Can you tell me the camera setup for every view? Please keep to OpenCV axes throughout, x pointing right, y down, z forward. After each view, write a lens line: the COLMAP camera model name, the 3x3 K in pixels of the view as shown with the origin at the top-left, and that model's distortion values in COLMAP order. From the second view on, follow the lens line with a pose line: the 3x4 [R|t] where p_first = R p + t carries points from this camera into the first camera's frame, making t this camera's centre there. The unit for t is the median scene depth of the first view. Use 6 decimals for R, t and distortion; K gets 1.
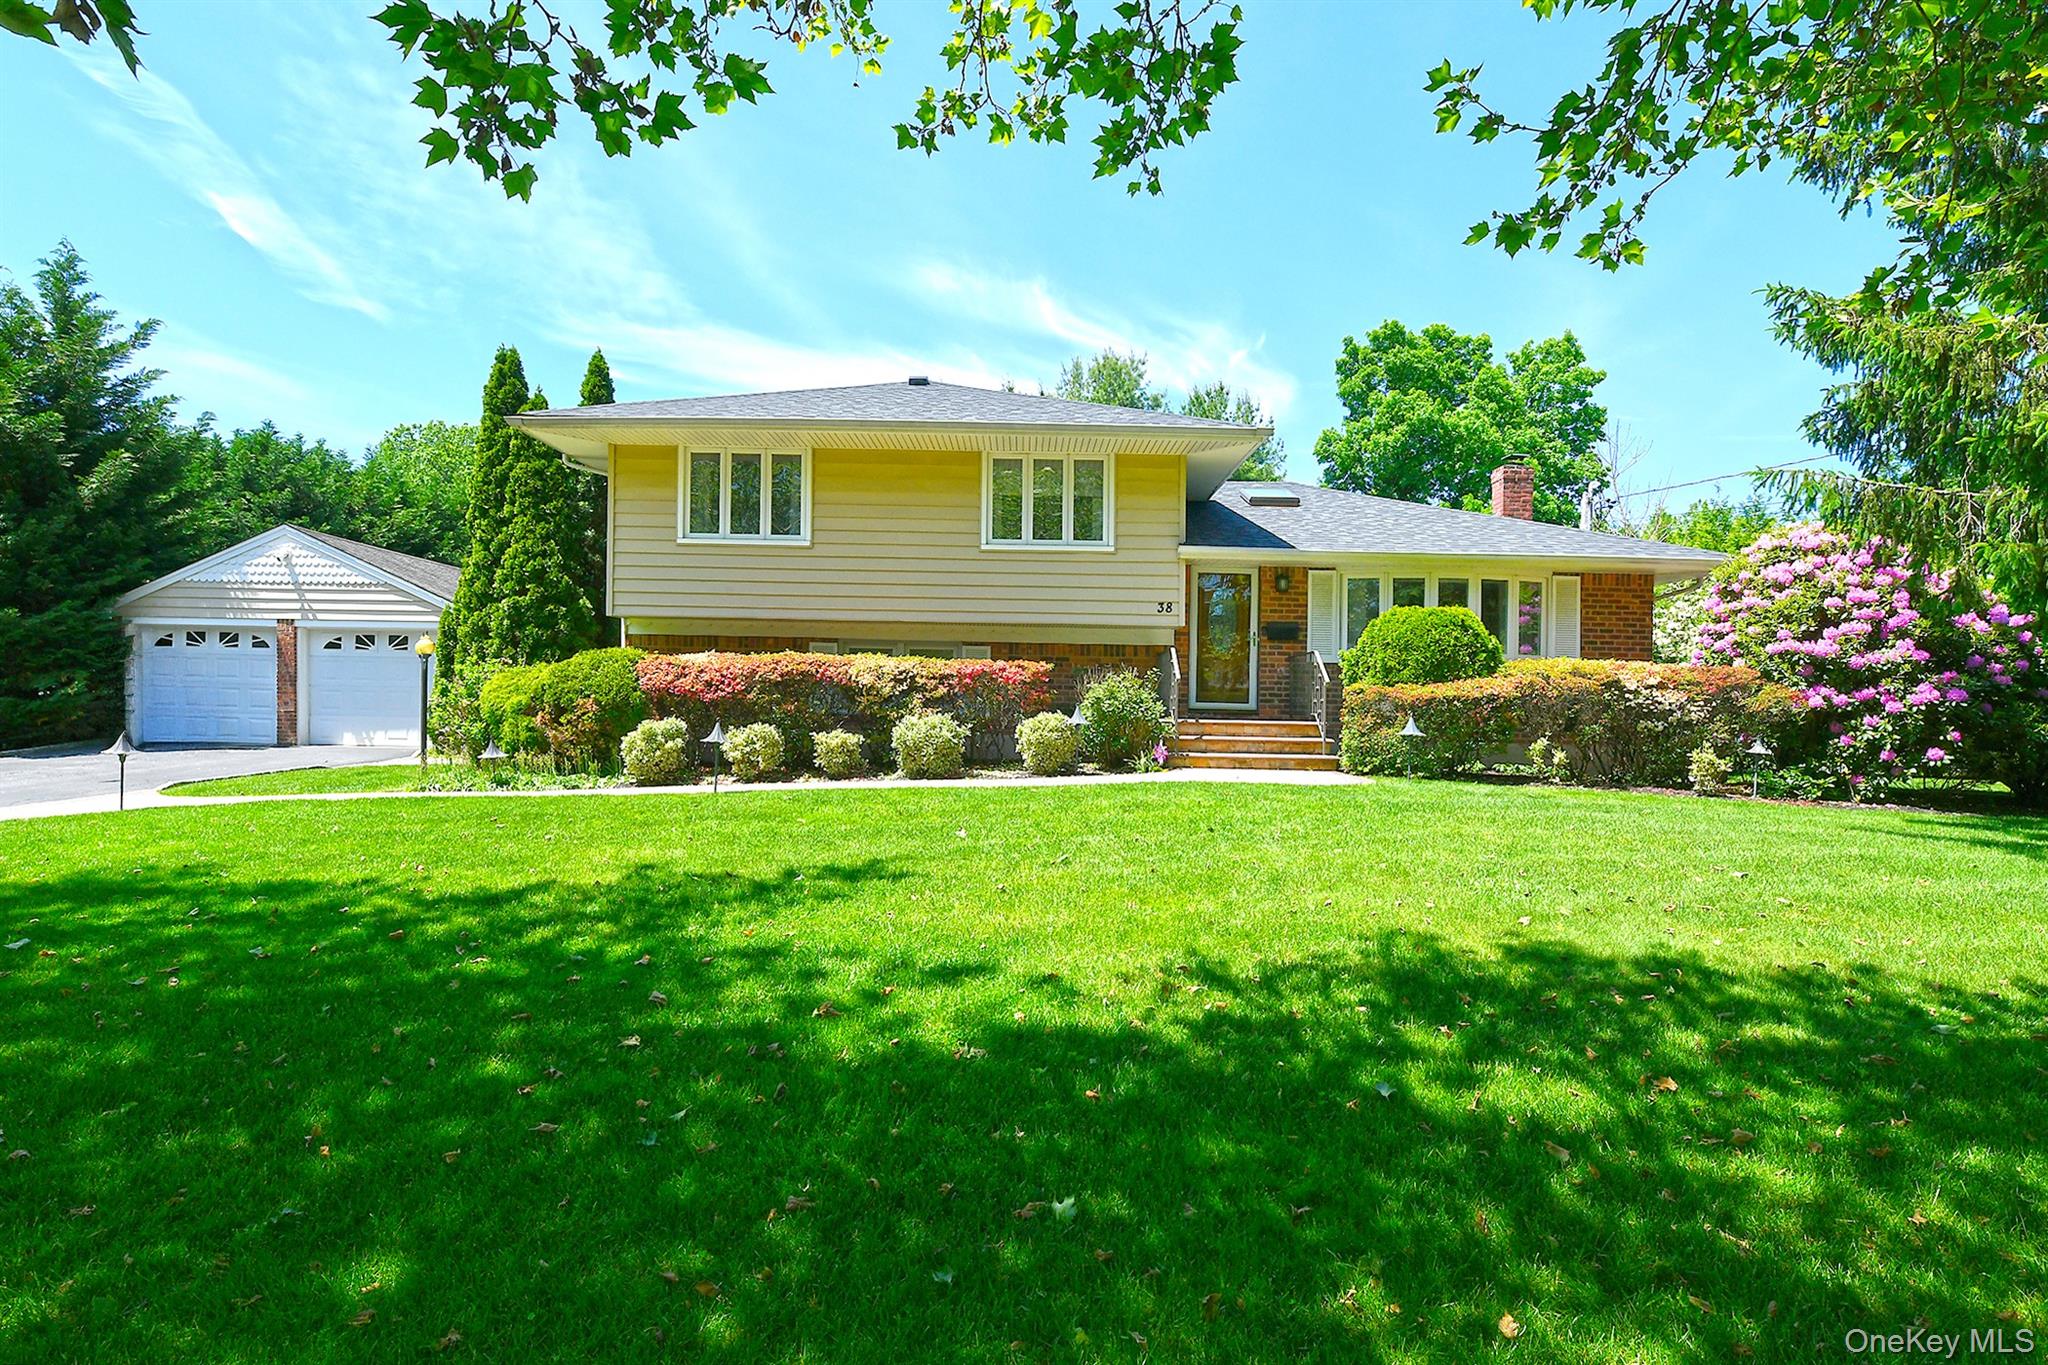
lens RADIAL K [[1078.3, 0, 1024.4], [0, 1078.3, 670.5], [0, 0, 1]] dist [-0.021916, -0.000557]
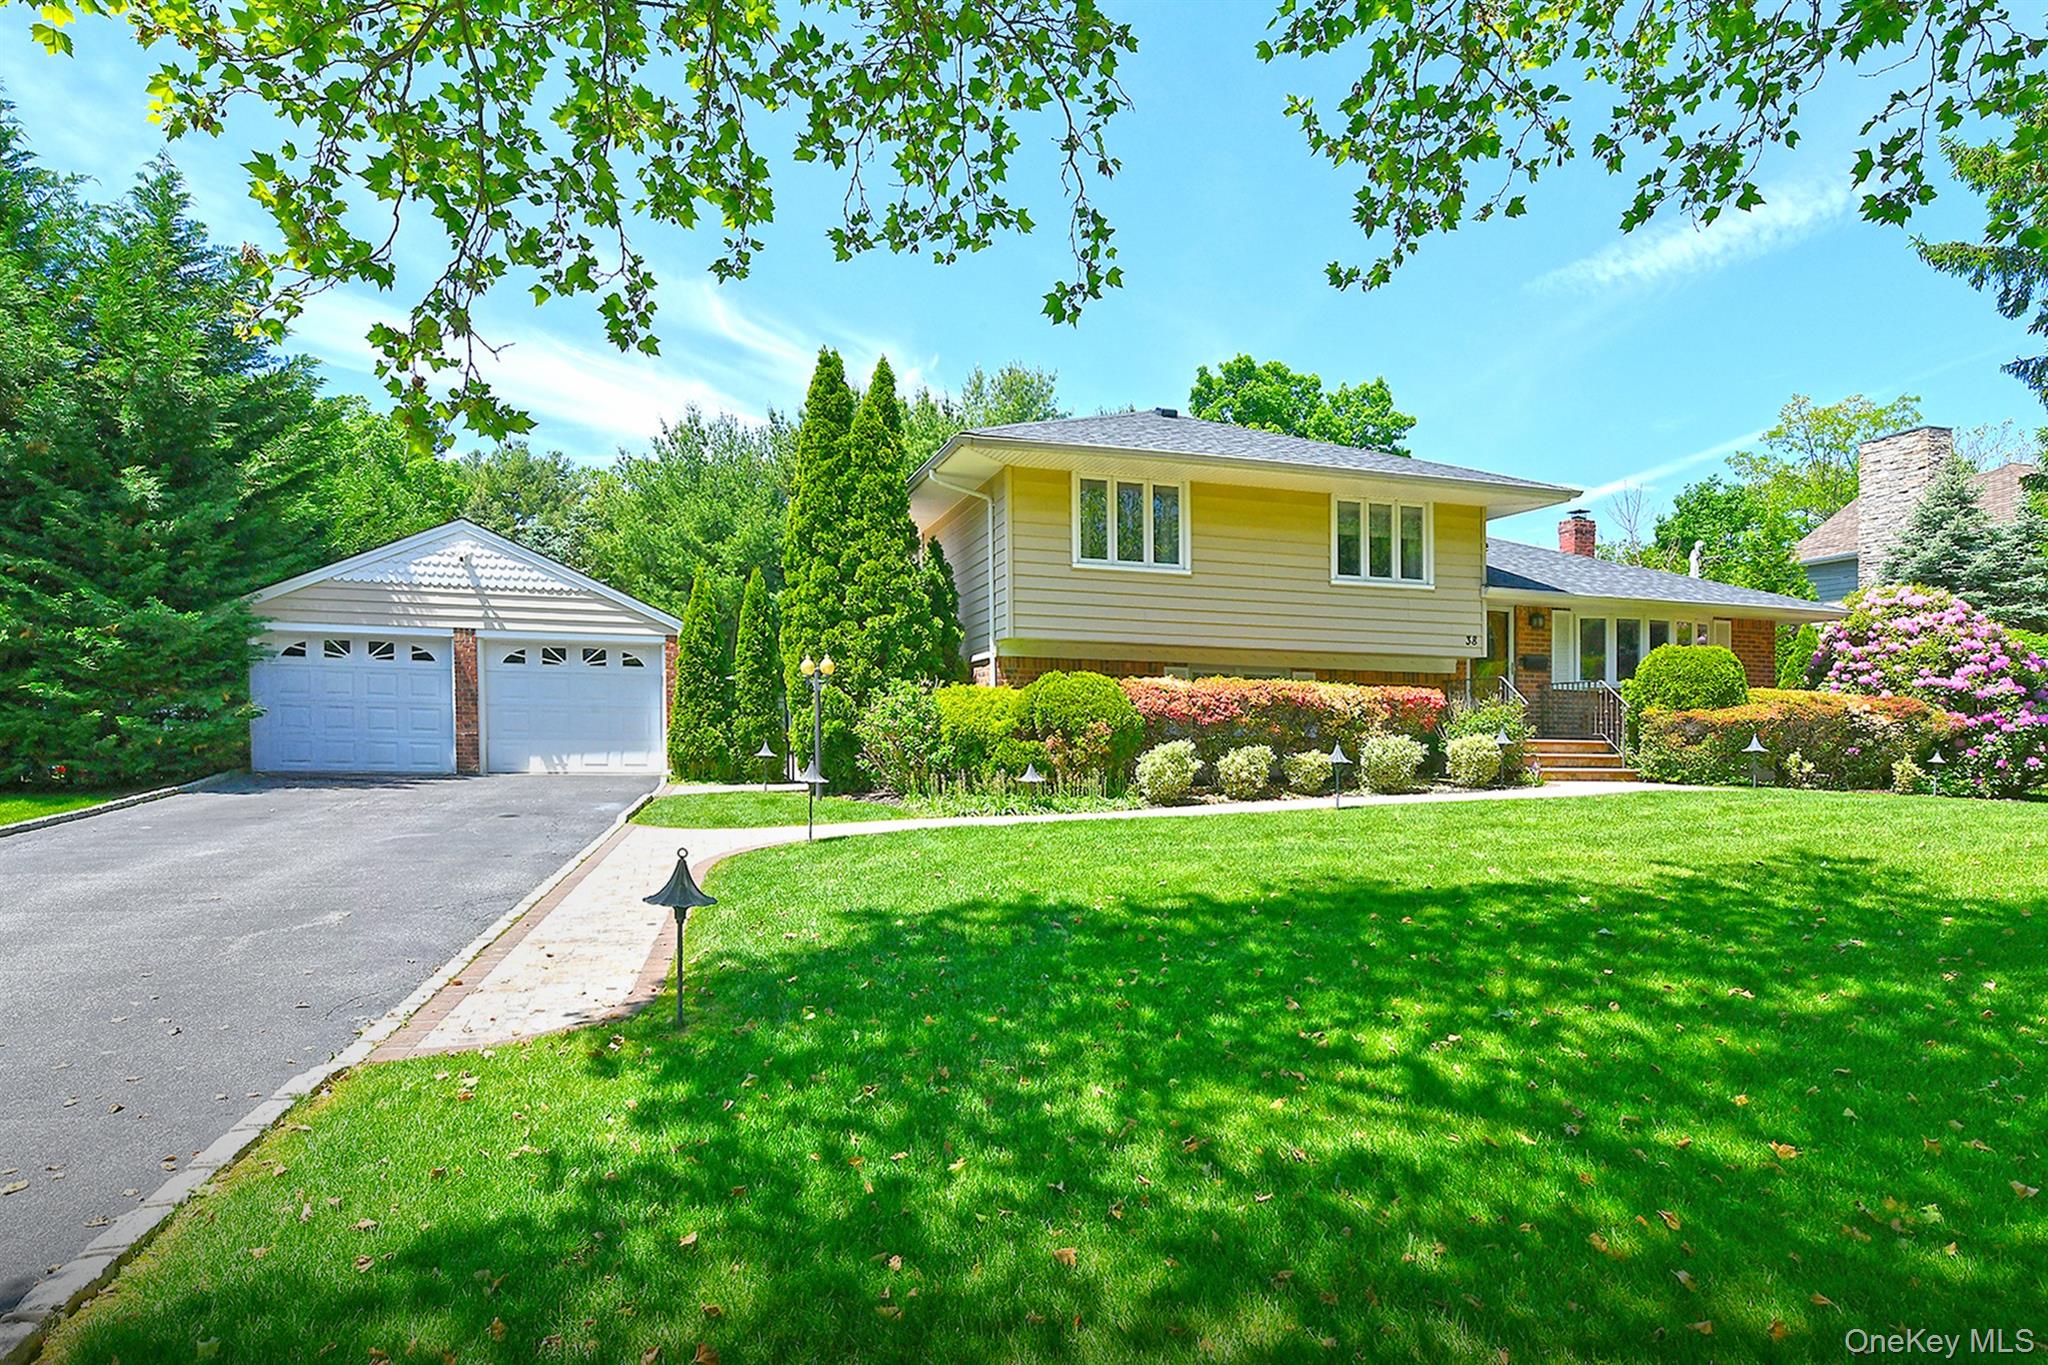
lens RADIAL K [[1129.9, 0, 1029.7], [0, 1129.9, 695.7], [0, 0, 1]] dist [-0.018685, 0.000983]
pose [[0.958735, 0.005215, 0.284252, -0.627254], [-0.008514, 0.999910, 0.010369, -0.008329], [-0.284172, -0.012361, 0.958694, -0.009325]]
